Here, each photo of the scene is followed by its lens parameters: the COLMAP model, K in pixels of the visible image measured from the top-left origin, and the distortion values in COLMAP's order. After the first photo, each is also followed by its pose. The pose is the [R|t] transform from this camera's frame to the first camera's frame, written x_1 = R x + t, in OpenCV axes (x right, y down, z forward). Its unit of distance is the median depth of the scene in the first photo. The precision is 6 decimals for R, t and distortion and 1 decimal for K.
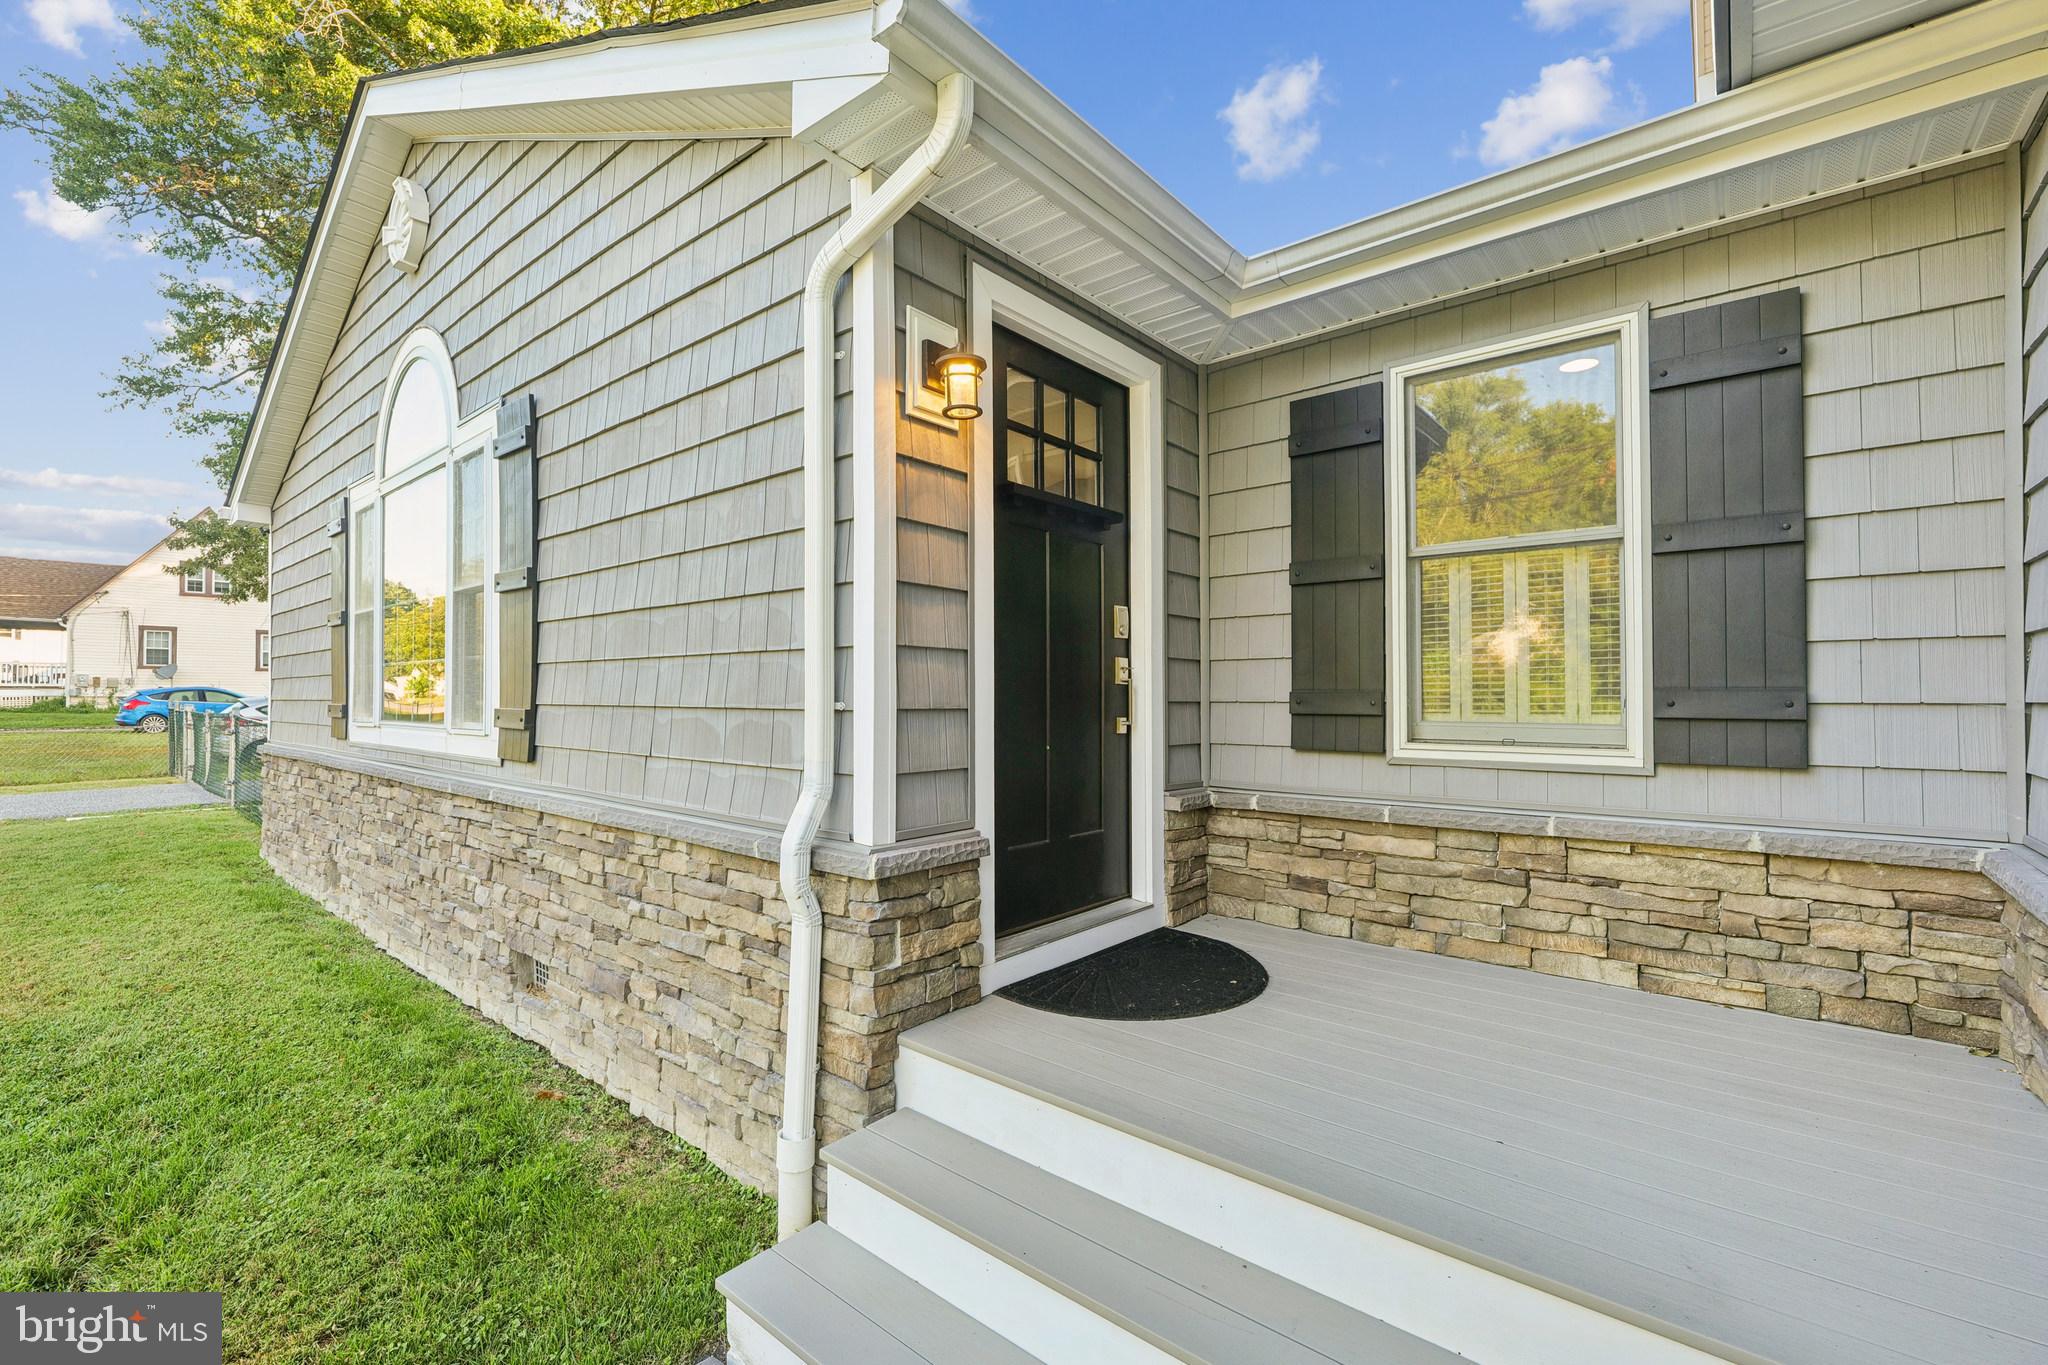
lens RADIAL K [[863.9, 0, 1024.0], [0, 863.9, 682.5], [0, 0, 1]] dist [0.001336, 0.000189]
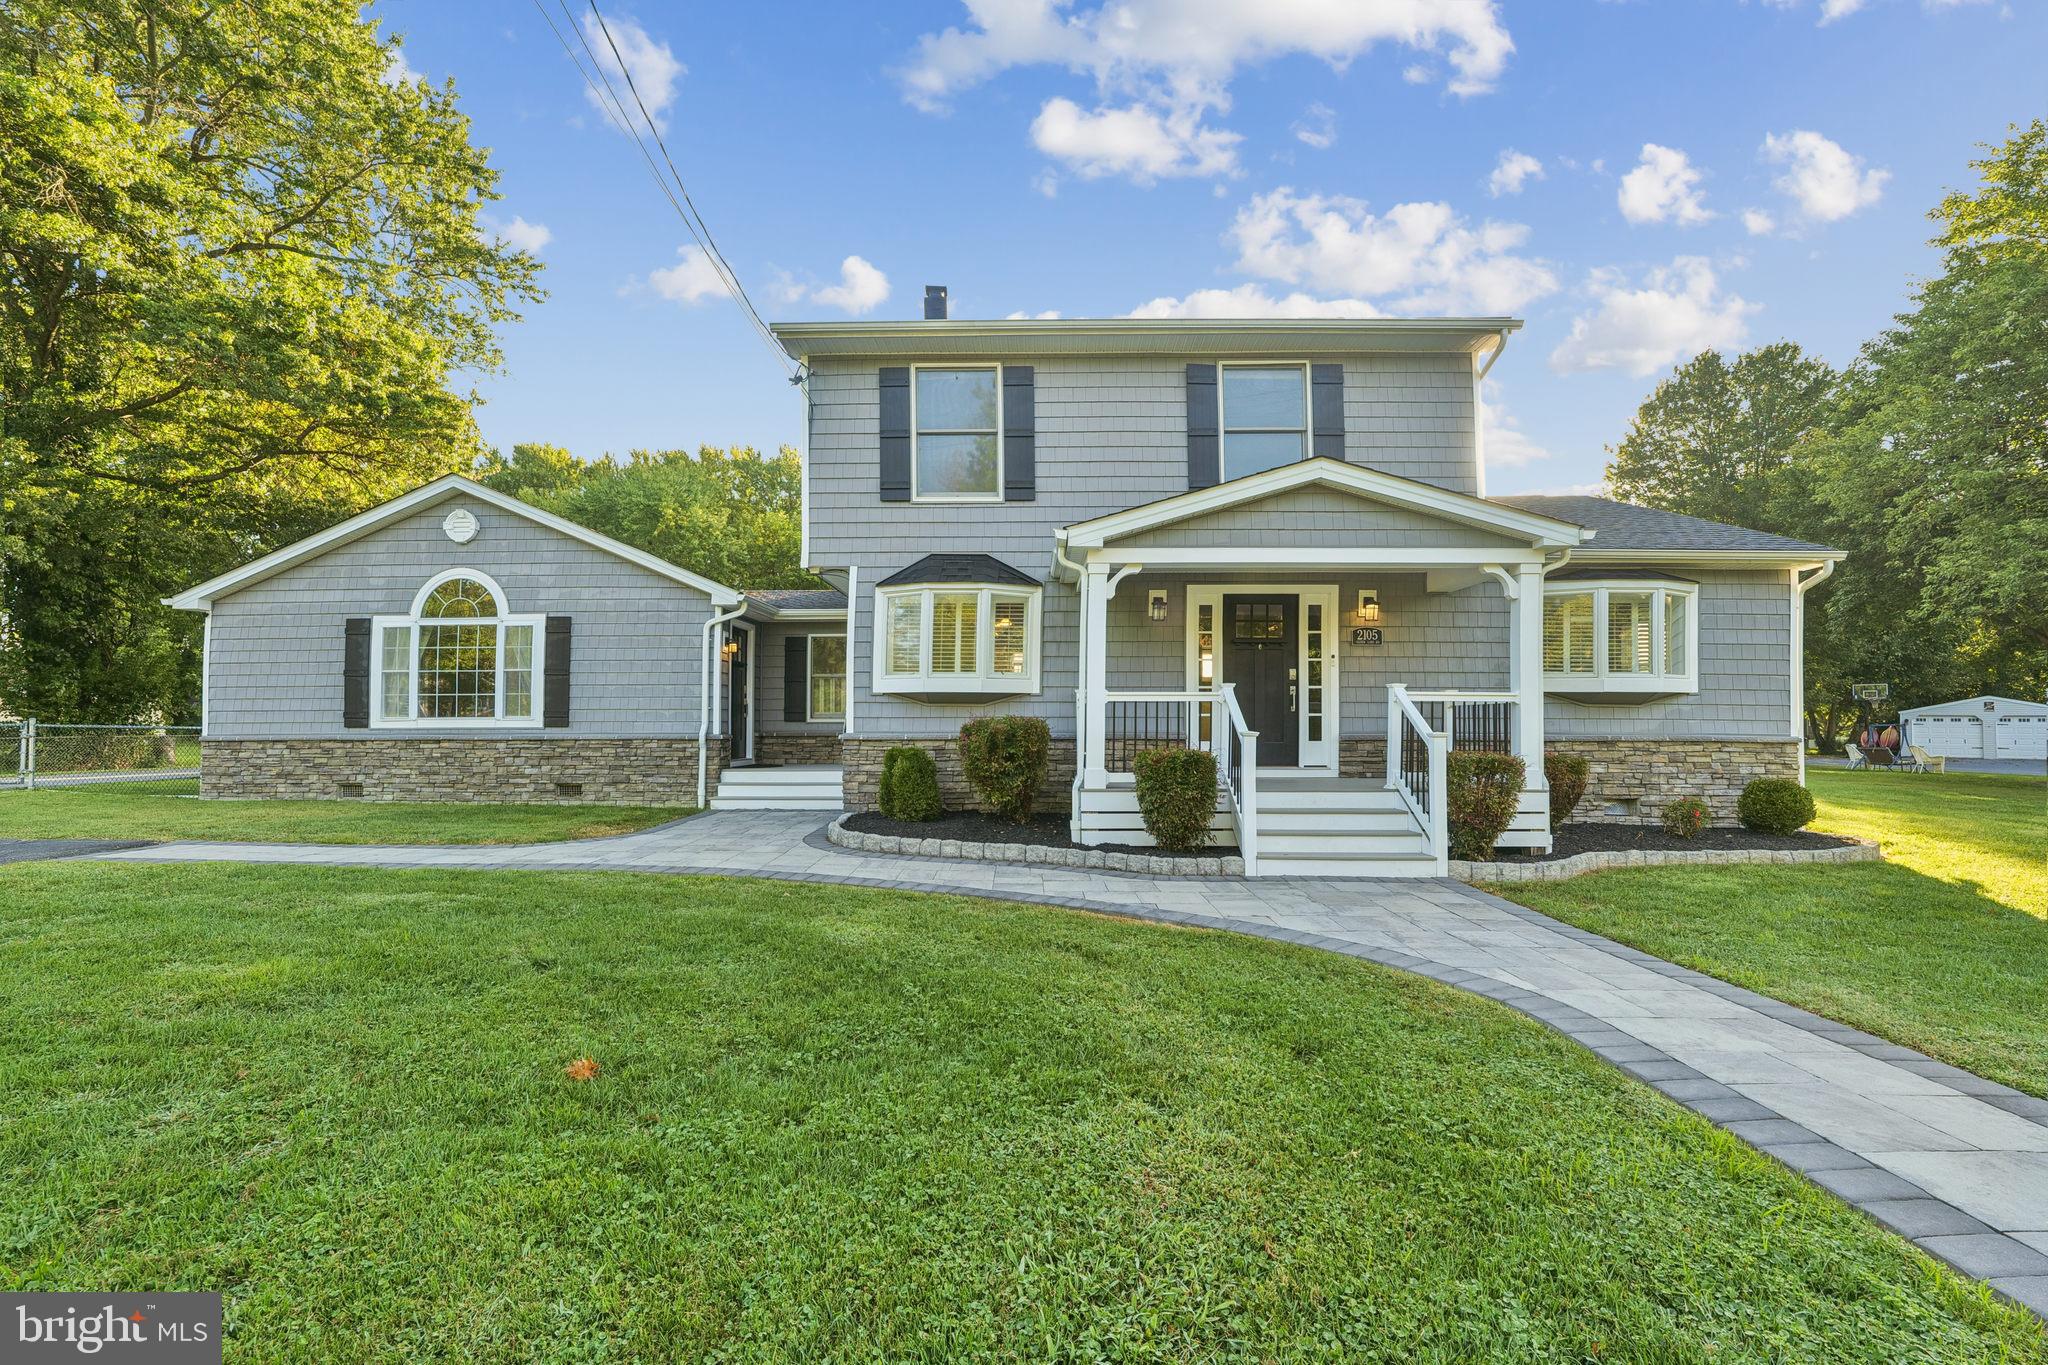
lens RADIAL K [[863.9, 0, 1024.0], [0, 863.9, 682.5], [0, 0, 1]] dist [0.001336, 0.000189]
pose [[0.776058, 0.029004, 0.629994, -1.492036], [-0.010980, 0.999412, -0.032485, 0.015568], [-0.630565, 0.018293, 0.775921, -3.107298]]
